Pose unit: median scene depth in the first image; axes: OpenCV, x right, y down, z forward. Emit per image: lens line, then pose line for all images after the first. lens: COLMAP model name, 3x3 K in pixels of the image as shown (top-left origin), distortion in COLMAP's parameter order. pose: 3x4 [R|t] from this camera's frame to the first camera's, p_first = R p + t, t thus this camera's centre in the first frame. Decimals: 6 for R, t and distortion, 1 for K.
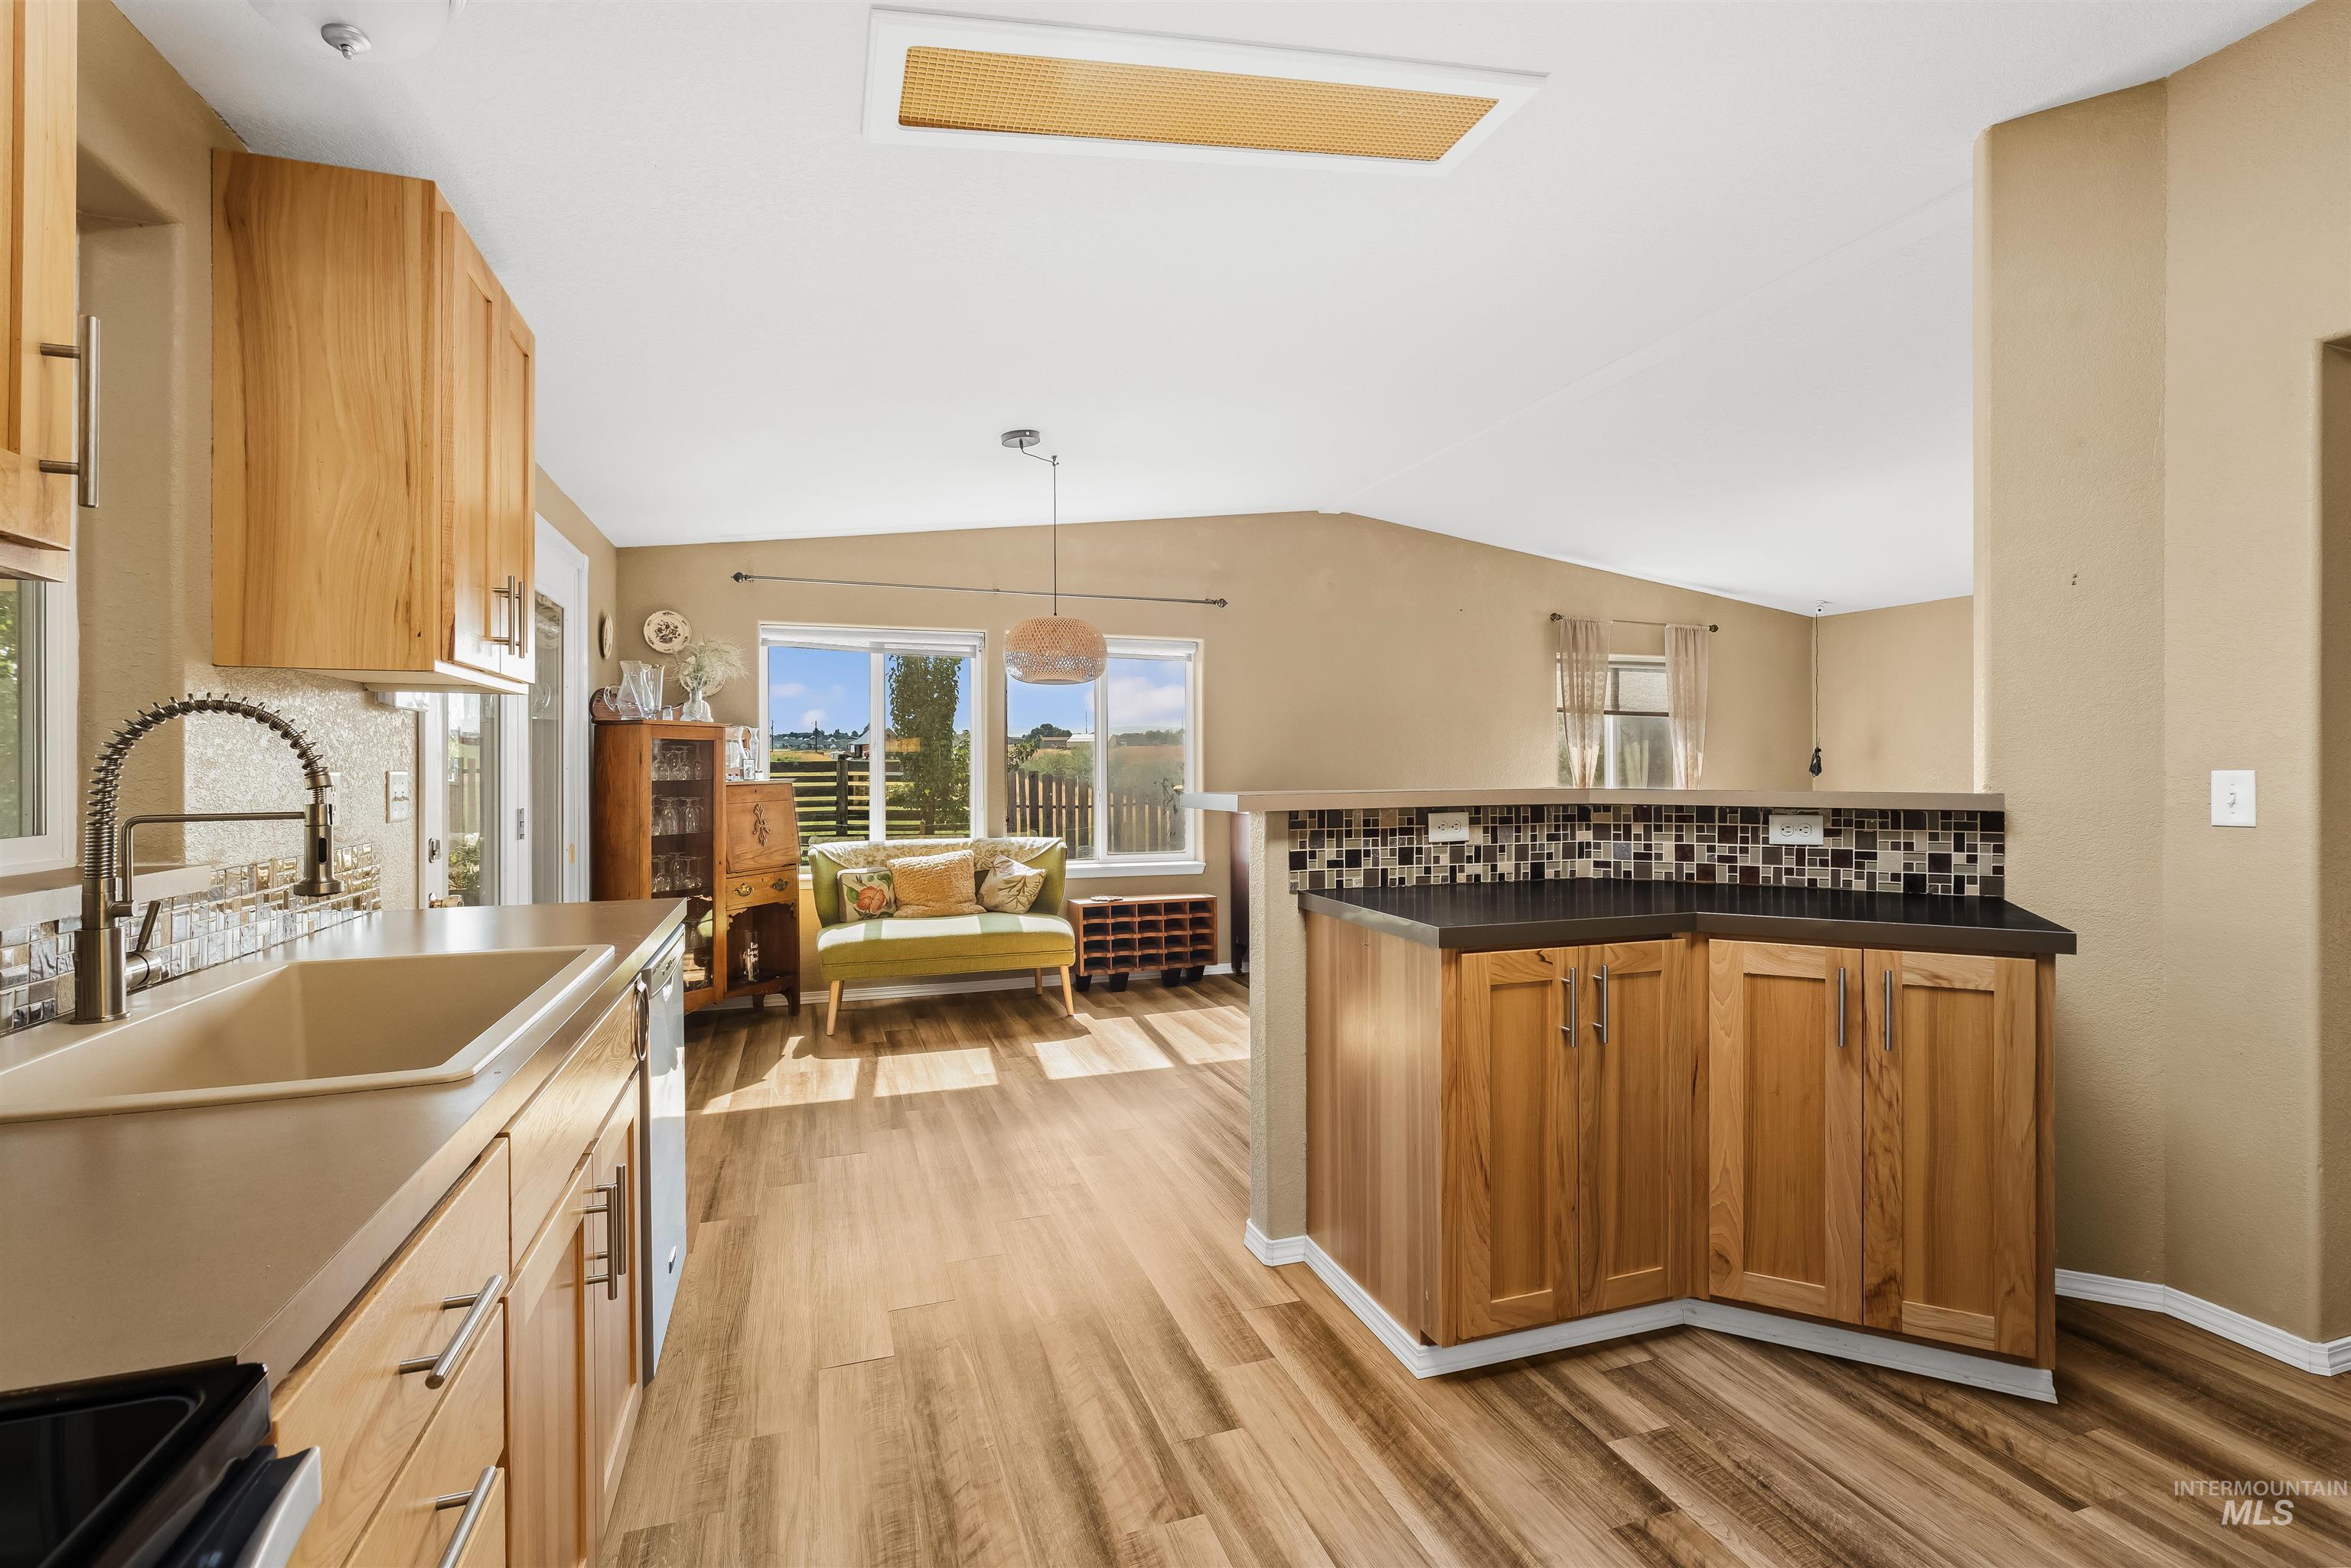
lens RADIAL K [[1062.5, 0, 1187.4], [0, 1062.5, 761.8], [0, 0, 1]] dist [-0.002148, -0.000153]
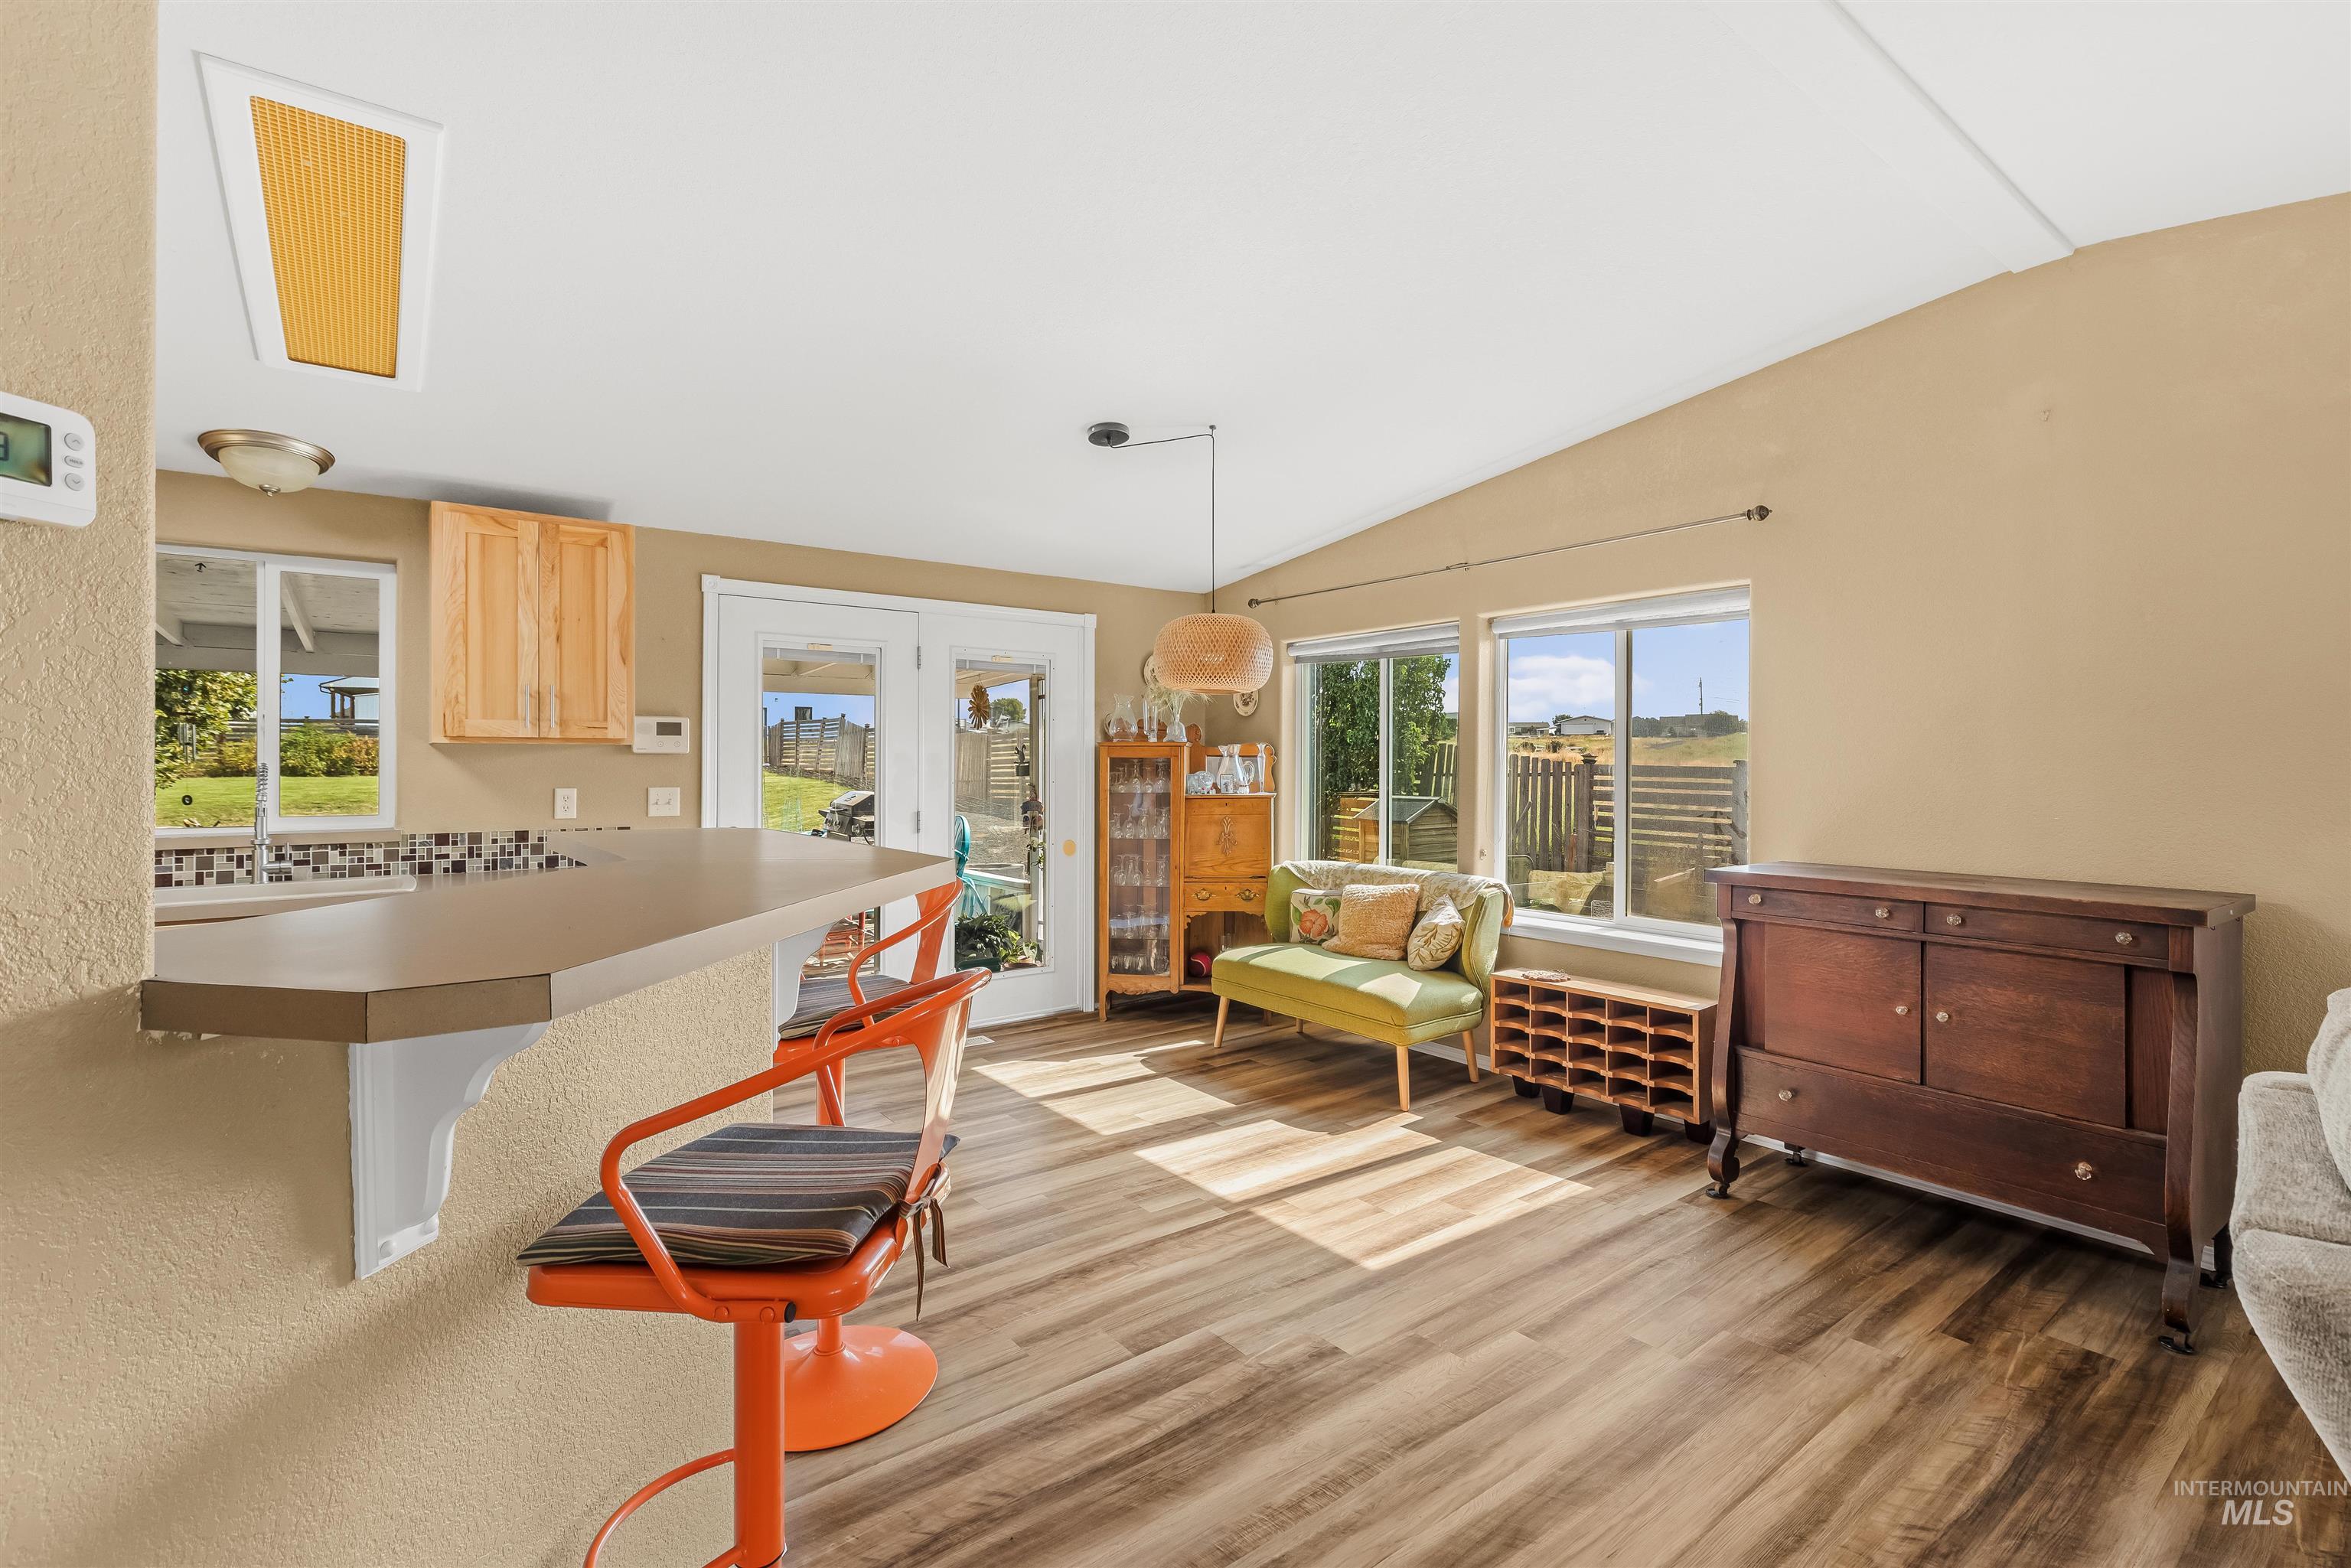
lens RADIAL K [[1062.5, 0, 1184.1], [0, 1062.5, 764.9], [0, 0, 1]] dist [-0.002148, -0.000153]
pose [[0.308442, 0.005147, -0.951229, 1.092484], [0.001642, 0.999981, 0.005943, -0.034517], [0.951242, -0.003395, 0.308428, 1.151703]]
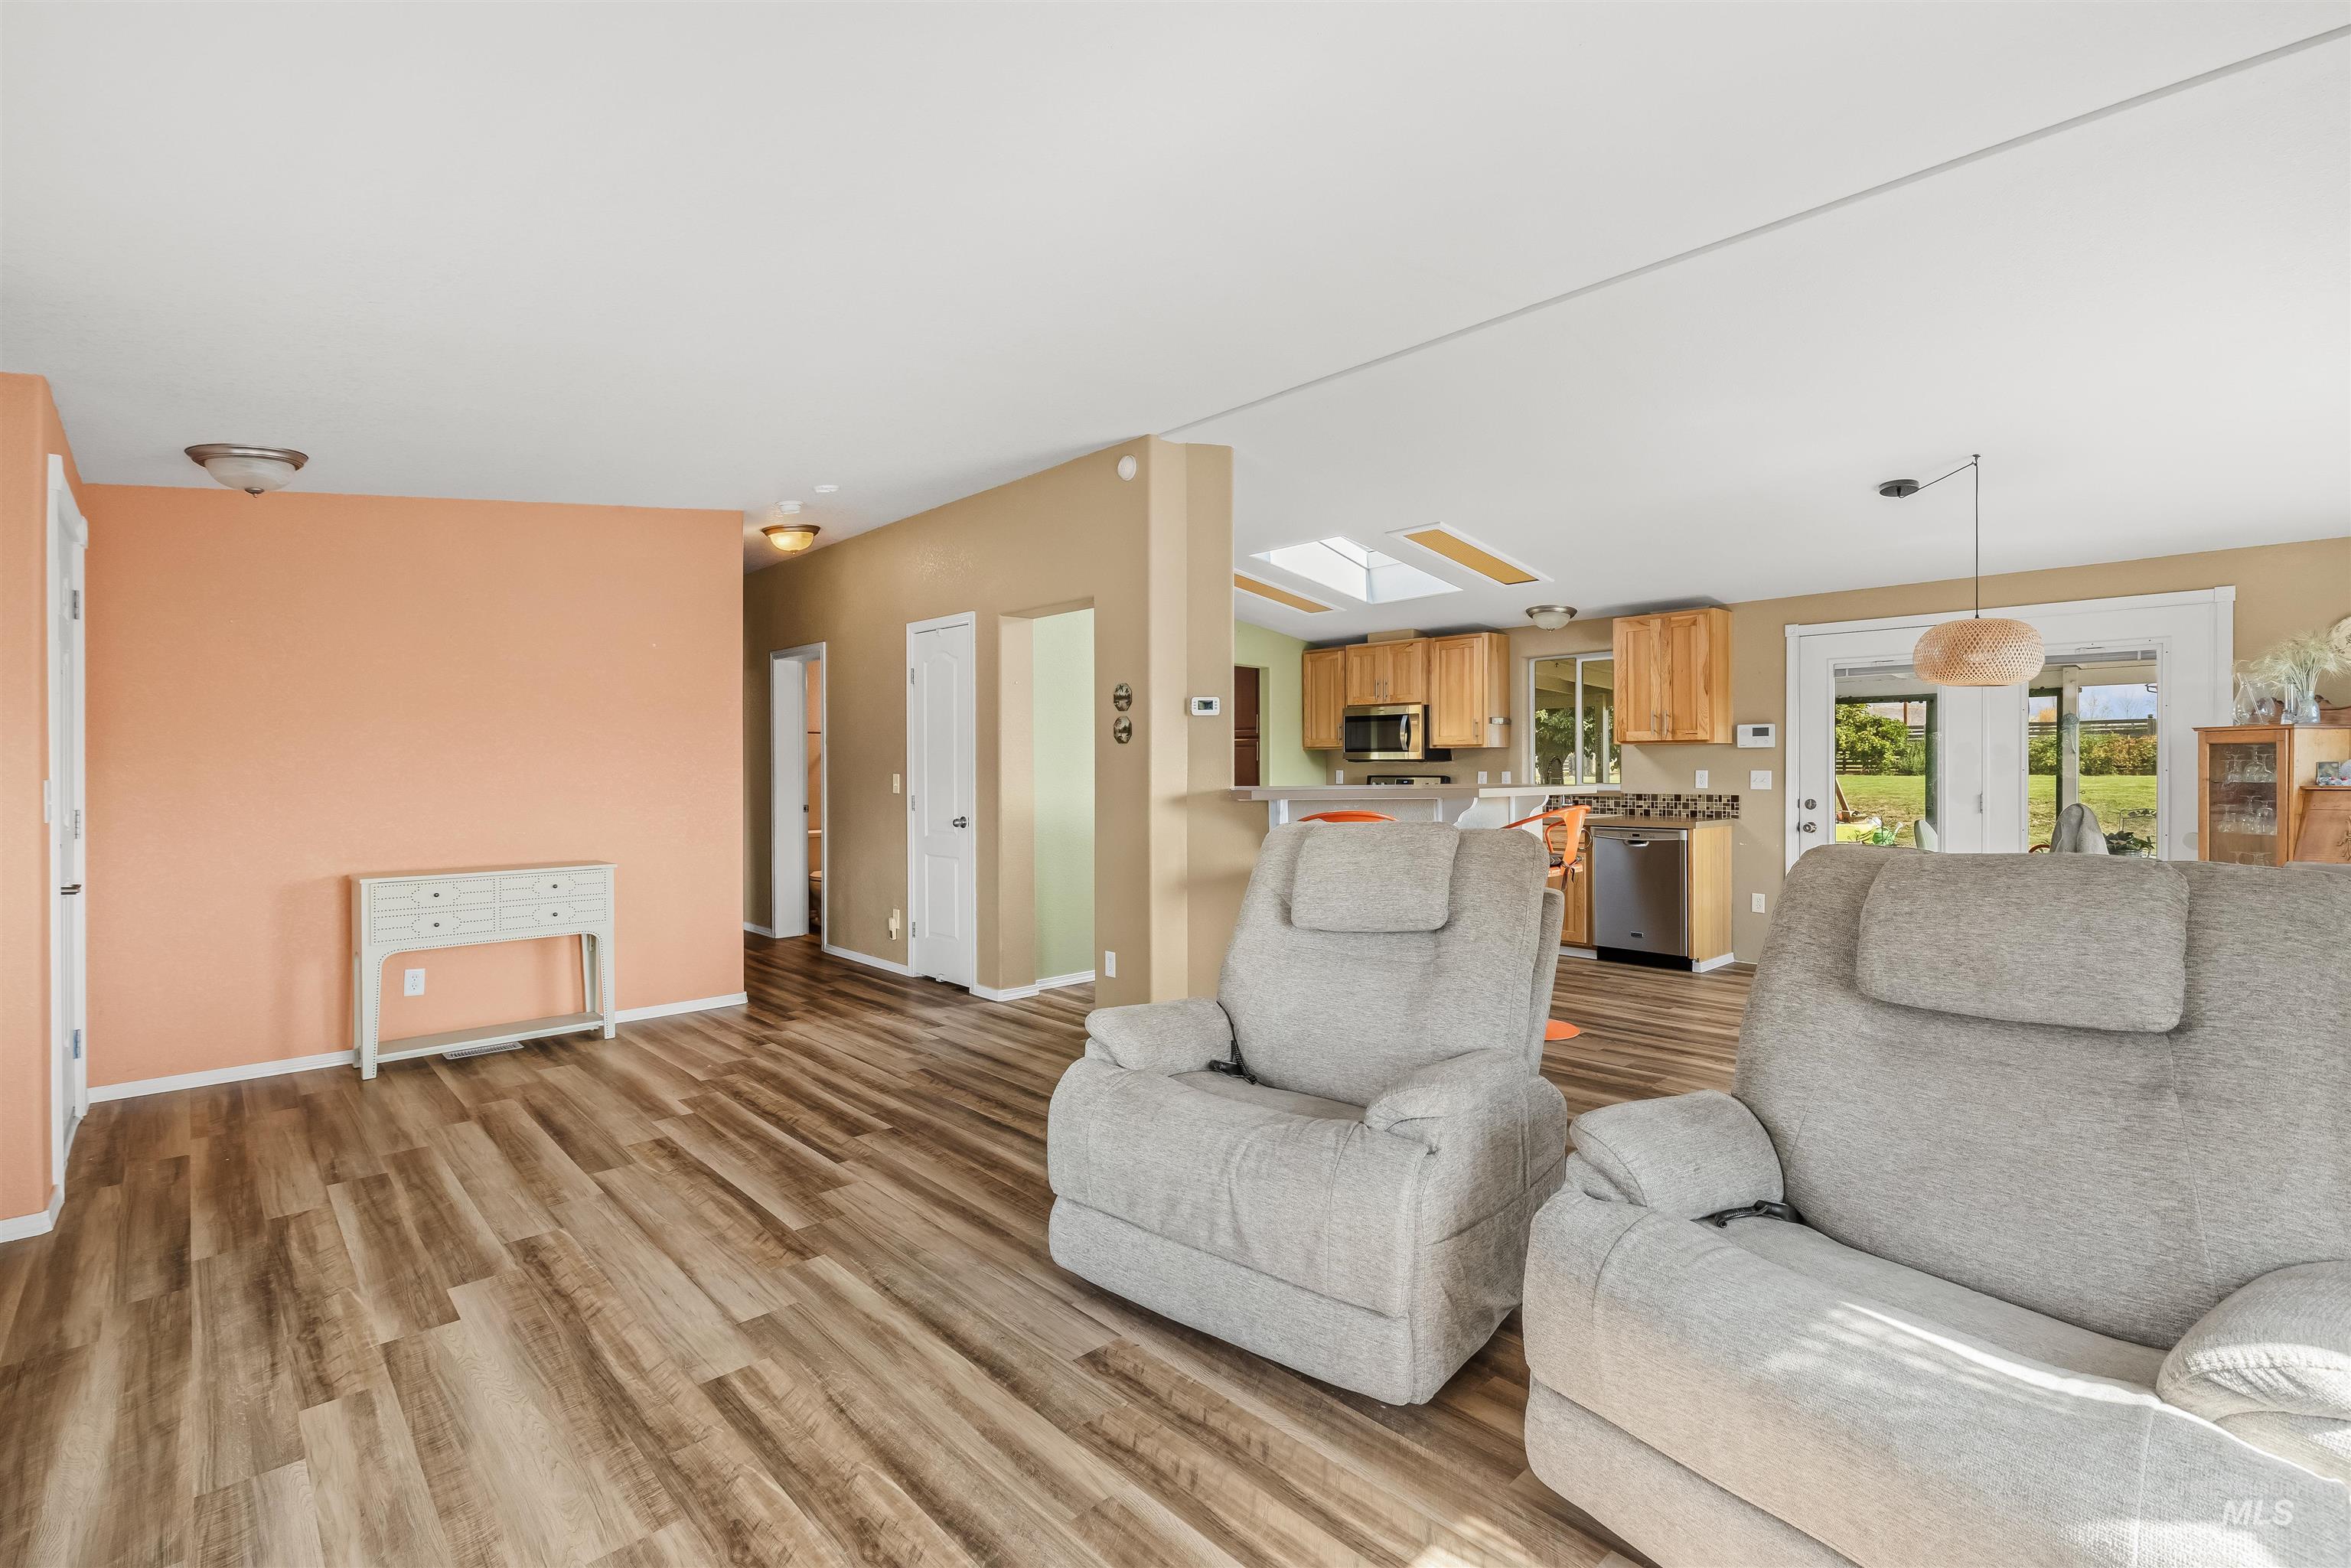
lens RADIAL K [[1062.5, 0, 1163.5], [0, 1062.5, 771.9], [0, 0, 1]] dist [-0.002148, -0.000153]
pose [[-0.920384, 0.007520, -0.390944, 1.529797], [0.006727, 0.999972, 0.003398, -0.006467], [0.390959, 0.000498, -0.920408, 2.591024]]
